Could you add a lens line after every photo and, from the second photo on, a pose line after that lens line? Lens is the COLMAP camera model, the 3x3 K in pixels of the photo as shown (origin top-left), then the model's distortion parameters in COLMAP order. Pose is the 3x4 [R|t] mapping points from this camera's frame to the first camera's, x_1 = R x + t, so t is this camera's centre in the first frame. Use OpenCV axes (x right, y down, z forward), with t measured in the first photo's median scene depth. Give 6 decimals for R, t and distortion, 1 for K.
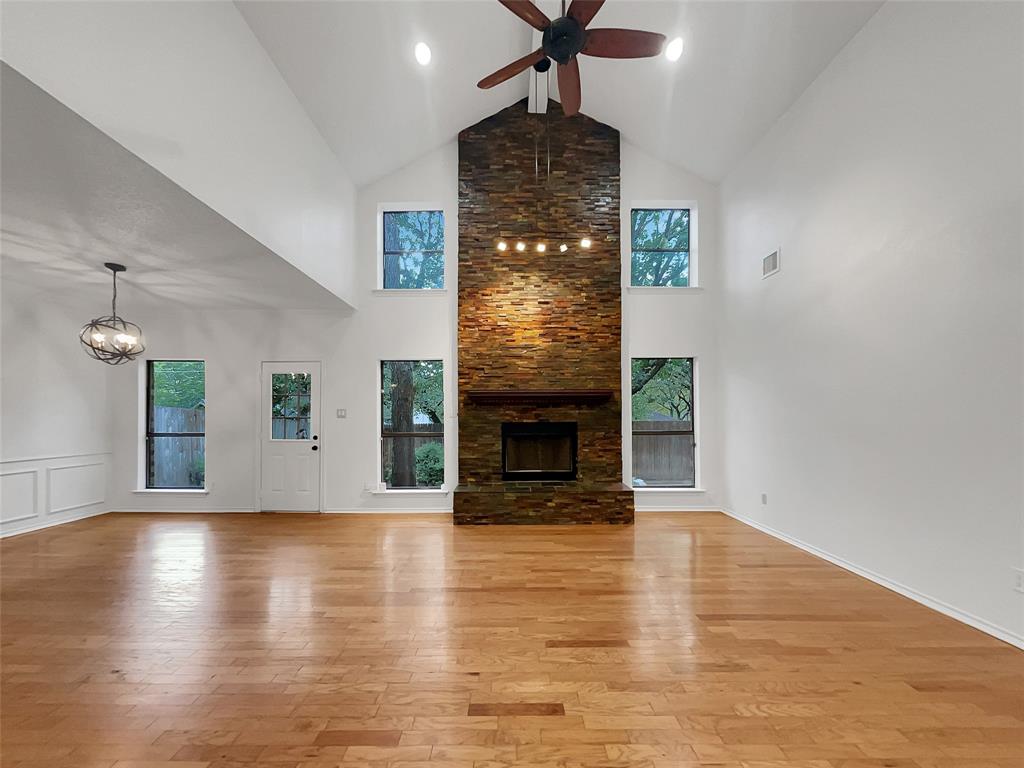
lens RADIAL K [[420.0, 0, 504.4], [0, 420.0, 409.3], [0, 0, 1]] dist [-0.000414, -0.000028]
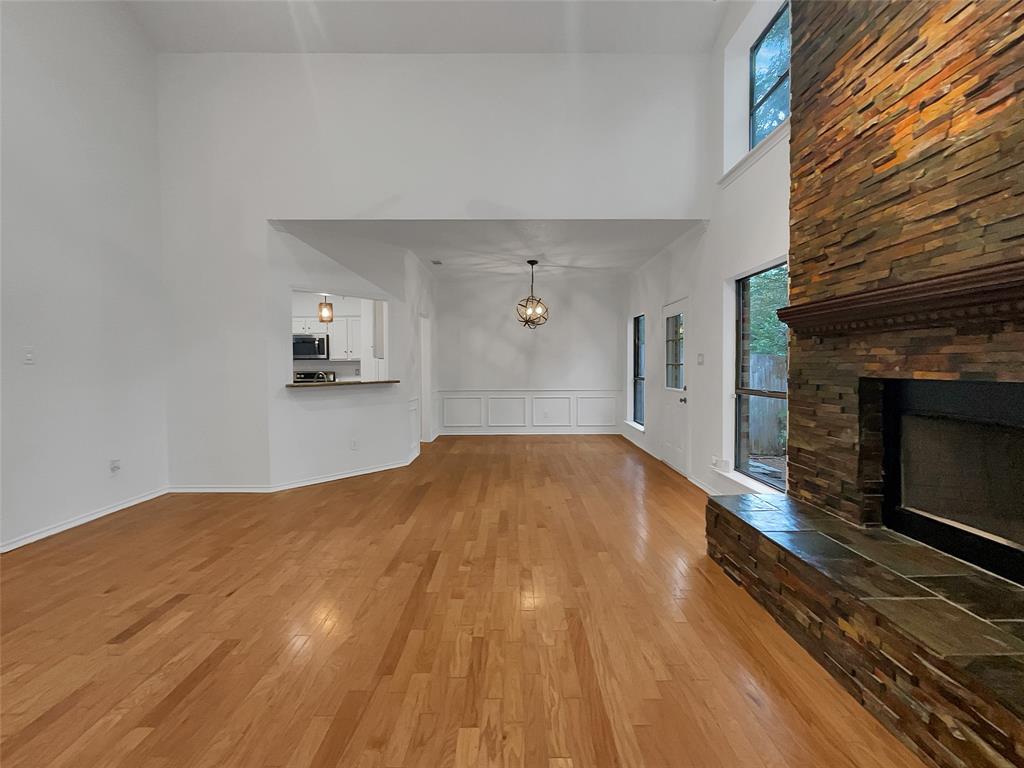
lens RADIAL K [[411.2, 0, 514.4], [0, 411.2, 373.2], [0, 0, 1]] dist [-0.000126, -0.000243]
pose [[0.008772, 0.023448, -0.999687, 0.384372], [0.019816, 0.999525, 0.023618, 0.011113], [0.999765, -0.020017, 0.008303, 0.664203]]
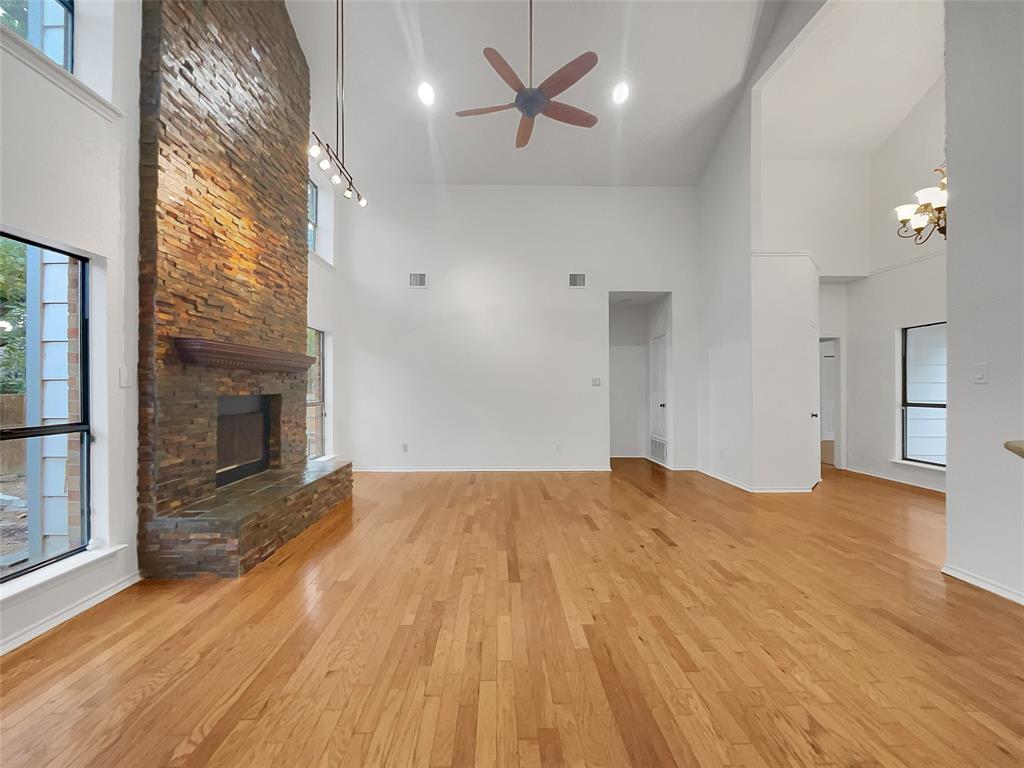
lens RADIAL K [[411.2, 0, 505.4], [0, 411.2, 386.9], [0, 0, 1]] dist [-0.000126, -0.000243]
pose [[-0.021895, 0.004543, 0.999750, -0.616964], [-0.016908, 0.999845, -0.004913, 0.013670], [-0.999617, -0.017012, -0.021815, 0.590895]]
